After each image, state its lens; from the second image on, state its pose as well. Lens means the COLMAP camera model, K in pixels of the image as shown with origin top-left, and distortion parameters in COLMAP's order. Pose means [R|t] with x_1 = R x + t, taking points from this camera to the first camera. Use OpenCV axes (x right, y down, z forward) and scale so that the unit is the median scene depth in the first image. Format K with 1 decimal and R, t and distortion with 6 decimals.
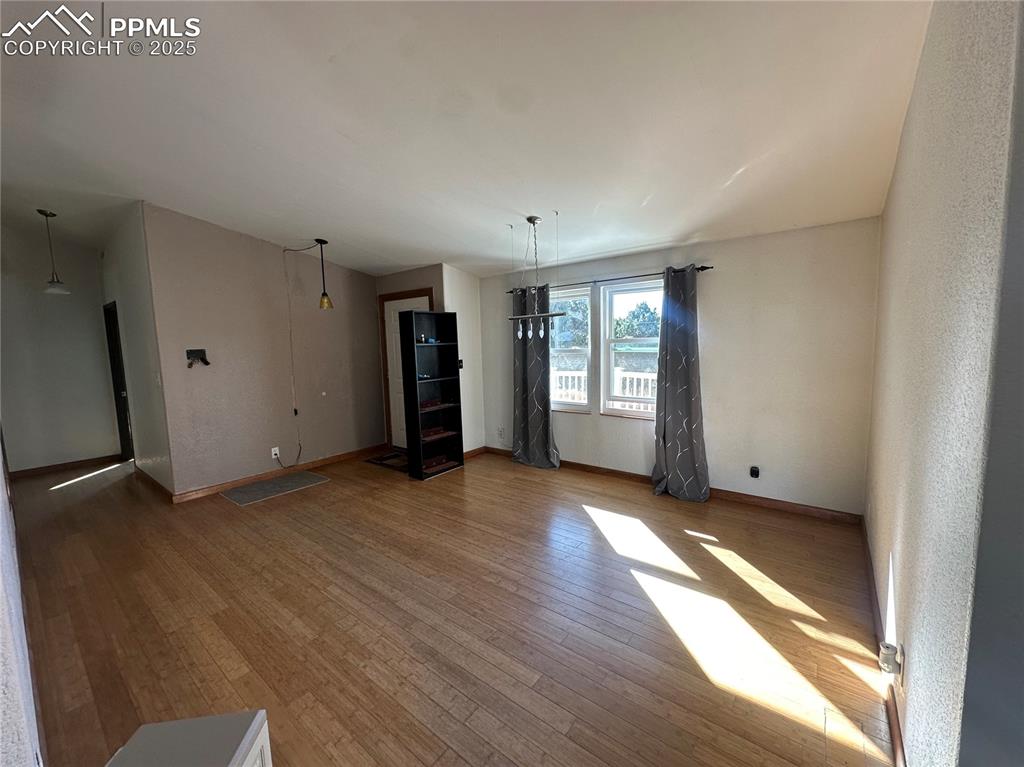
lens RADIAL K [[407.7, 0, 512.0], [0, 407.7, 383.5], [0, 0, 1]] dist [-0.002675, 0.000068]
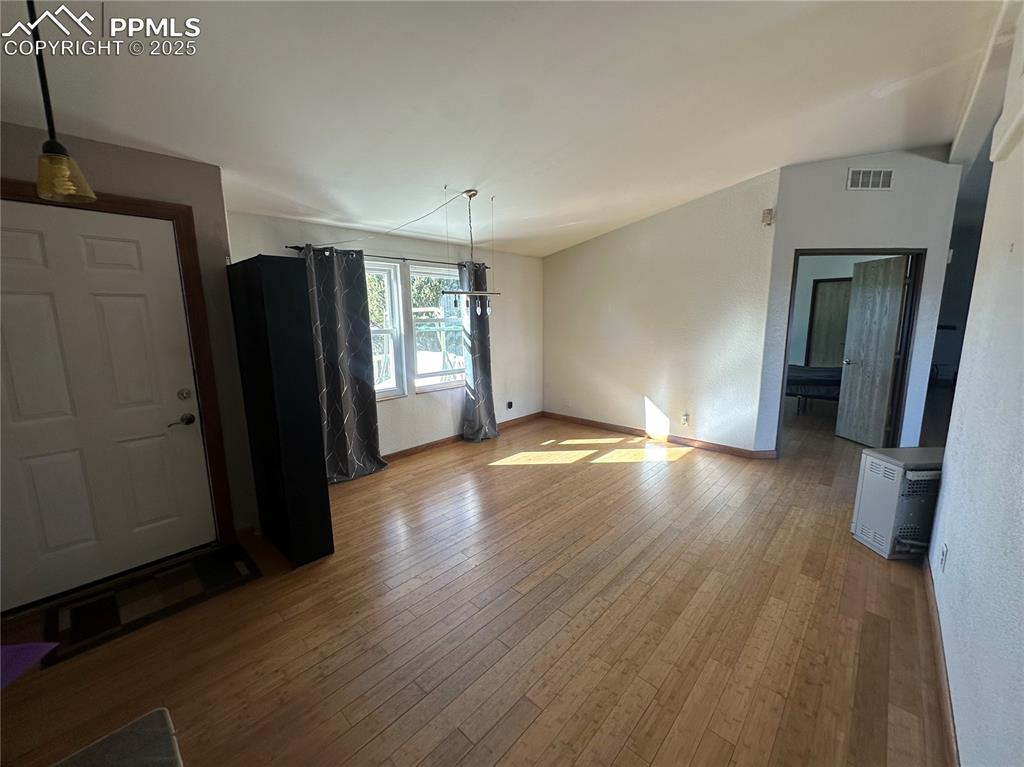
lens RADIAL K [[407.7, 0, 512.0], [0, 407.7, 383.5], [0, 0, 1]] dist [-0.002675, 0.000068]
pose [[0.085873, -0.138091, 0.986690, -0.957332], [0.115465, 0.985054, 0.127813, -0.064836], [-0.989593, 0.102953, 0.100534, 0.841401]]
